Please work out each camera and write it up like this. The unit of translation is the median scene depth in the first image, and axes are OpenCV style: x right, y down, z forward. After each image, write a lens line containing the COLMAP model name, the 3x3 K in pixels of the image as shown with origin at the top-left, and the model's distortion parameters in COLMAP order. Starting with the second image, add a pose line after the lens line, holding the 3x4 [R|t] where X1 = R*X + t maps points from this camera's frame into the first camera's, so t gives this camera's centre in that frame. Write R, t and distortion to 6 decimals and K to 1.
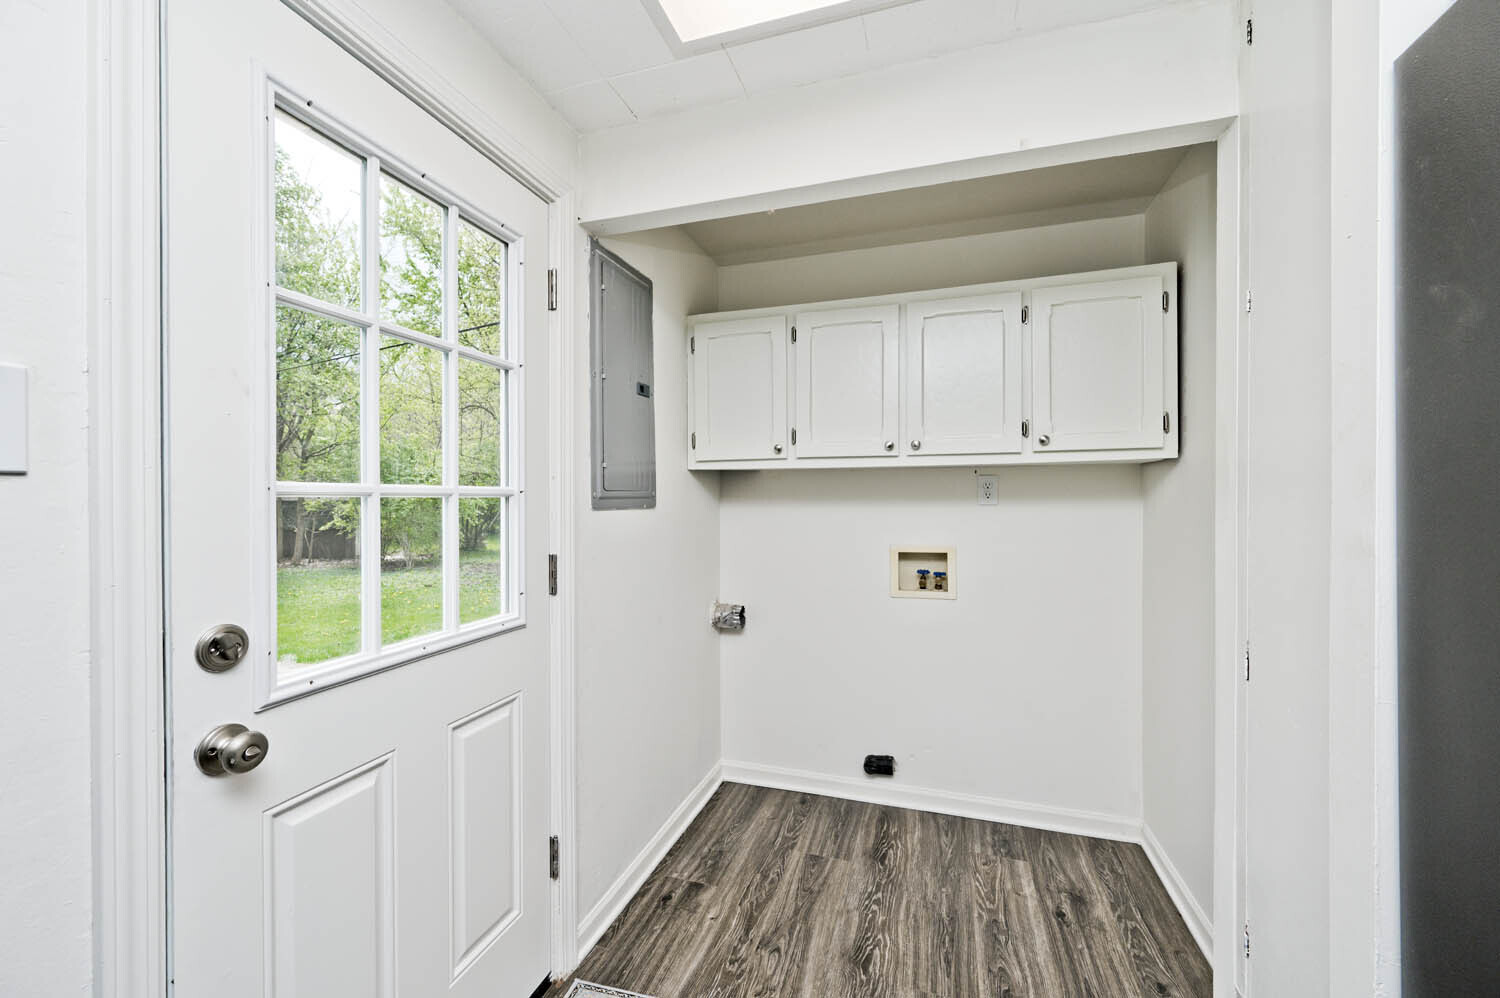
lens RADIAL K [[590.3, 0, 750.0], [0, 590.3, 499.0], [0, 0, 1]] dist [-0.000865, -0.000225]
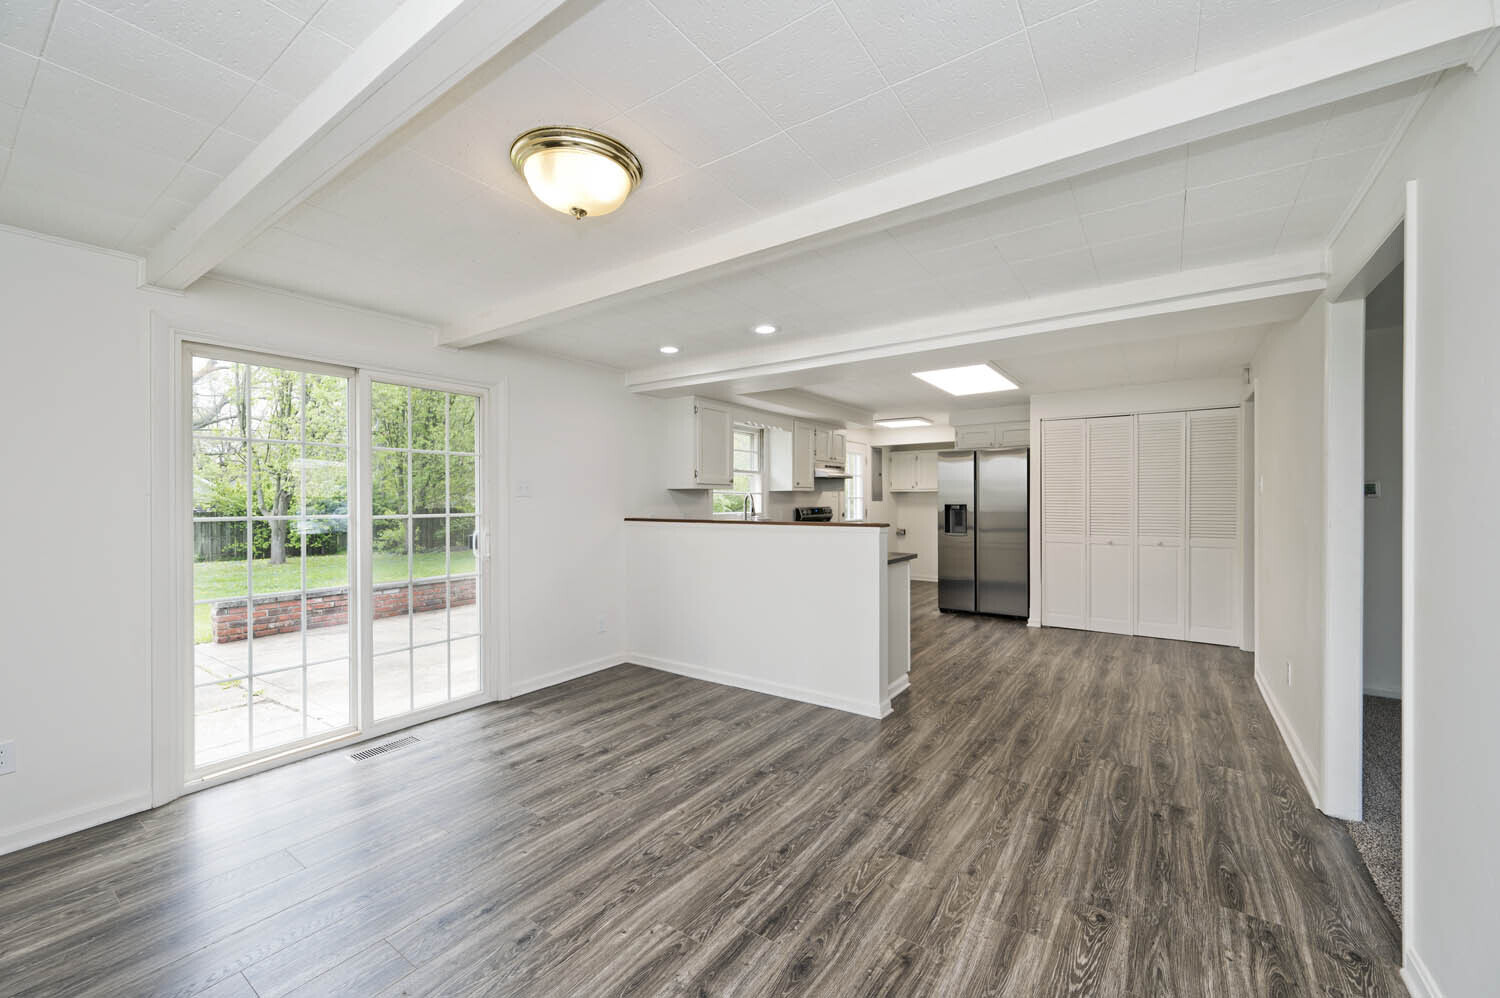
lens RADIAL K [[590.3, 0, 750.0], [0, 590.3, 499.0], [0, 0, 1]] dist [-0.000865, -0.000225]
pose [[0.955581, 0.017318, -0.294218, 0.013410], [-0.015705, 0.999846, 0.007846, -0.001163], [0.294309, -0.002877, 0.955706, -0.243123]]
